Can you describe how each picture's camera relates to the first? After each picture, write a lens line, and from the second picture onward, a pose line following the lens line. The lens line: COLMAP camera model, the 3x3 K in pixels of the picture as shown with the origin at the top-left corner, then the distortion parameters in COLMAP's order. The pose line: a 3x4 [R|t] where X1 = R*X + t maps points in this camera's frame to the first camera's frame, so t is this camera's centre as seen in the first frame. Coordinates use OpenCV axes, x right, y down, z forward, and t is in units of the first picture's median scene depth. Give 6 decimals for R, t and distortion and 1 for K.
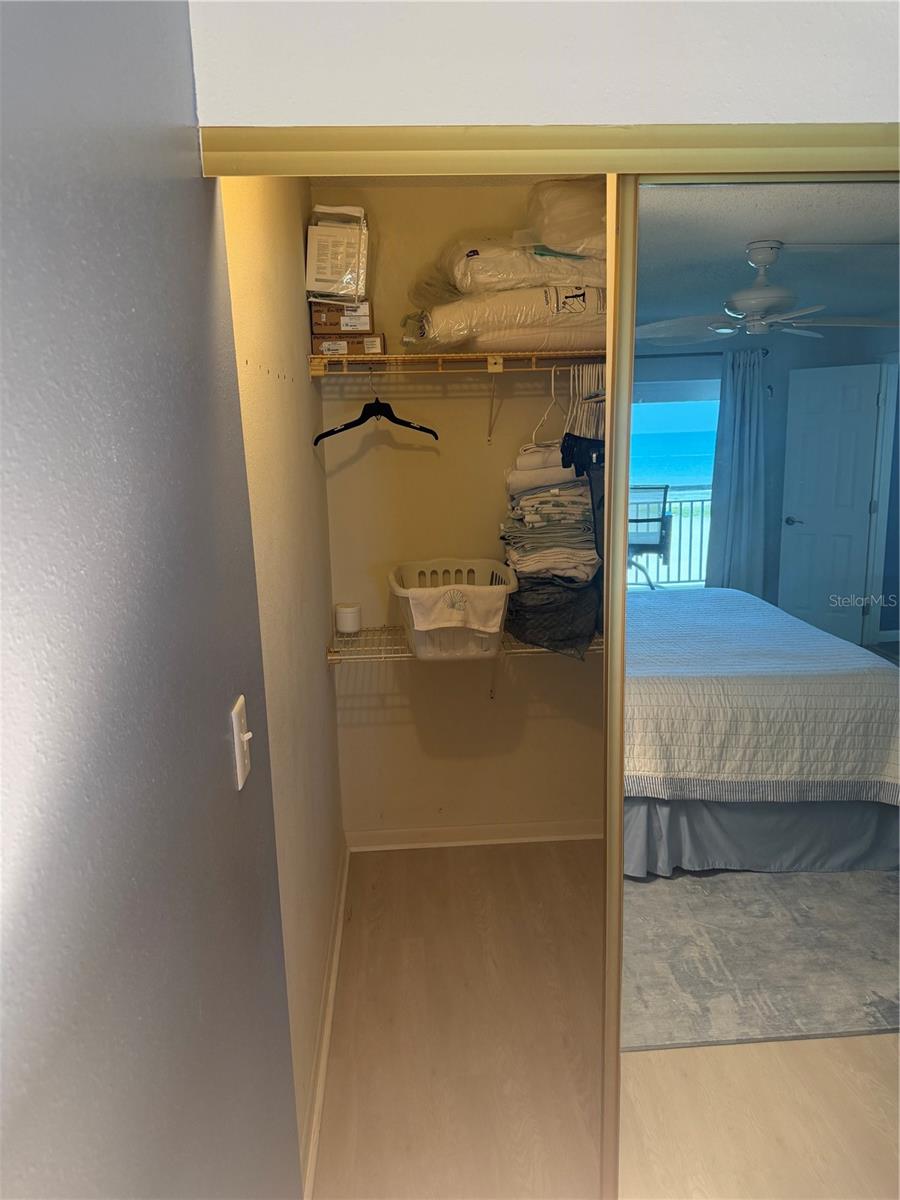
lens RADIAL K [[842.2, 0, 447.3], [0, 842.2, 603.3], [0, 0, 1]] dist [0.131119, -0.242749]
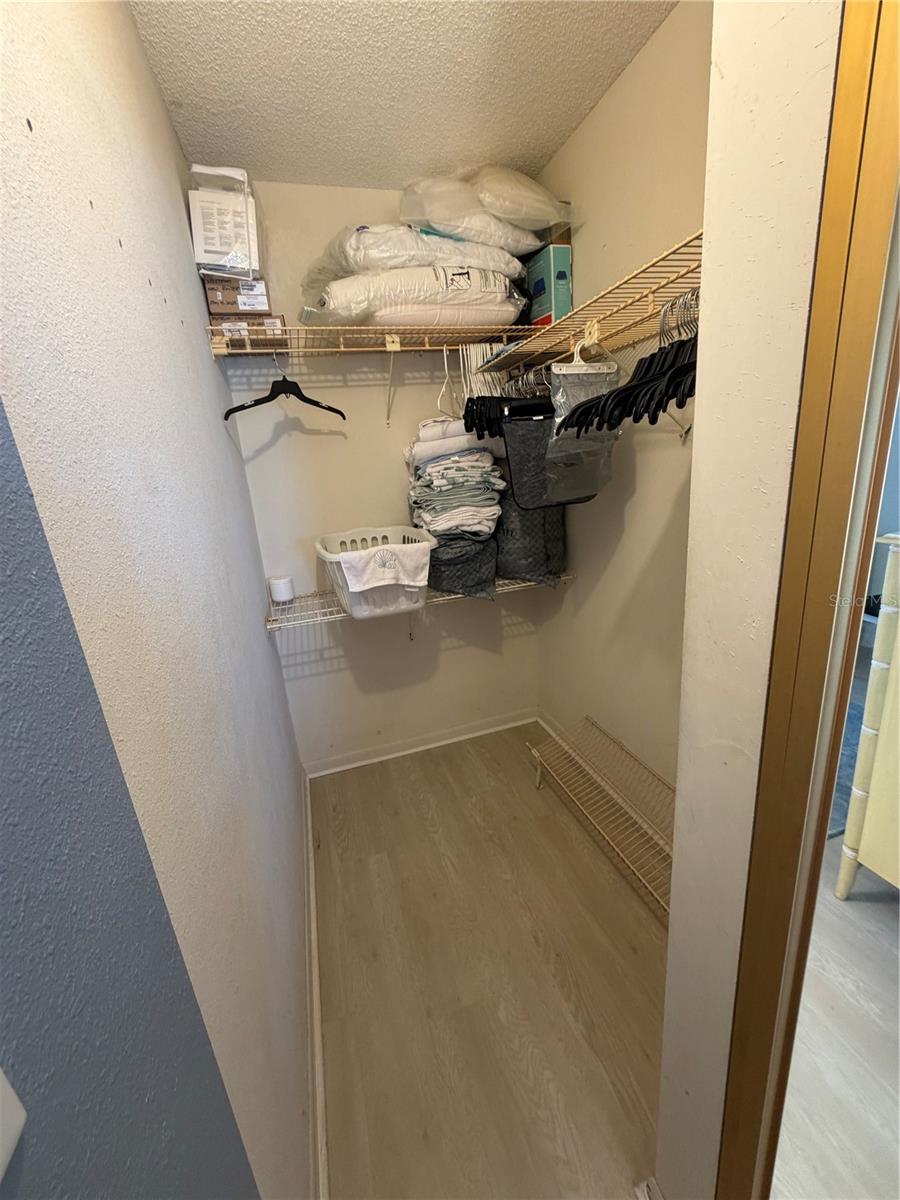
lens RADIAL K [[479.3, 0, 451.0], [0, 479.3, 597.0], [0, 0, 1]] dist [0.000322, 0.000548]
pose [[0.967773, -0.118815, 0.222032, -0.046729], [0.105628, 0.991911, 0.070397, 0.008562], [-0.228600, -0.044676, 0.972495, 0.360706]]
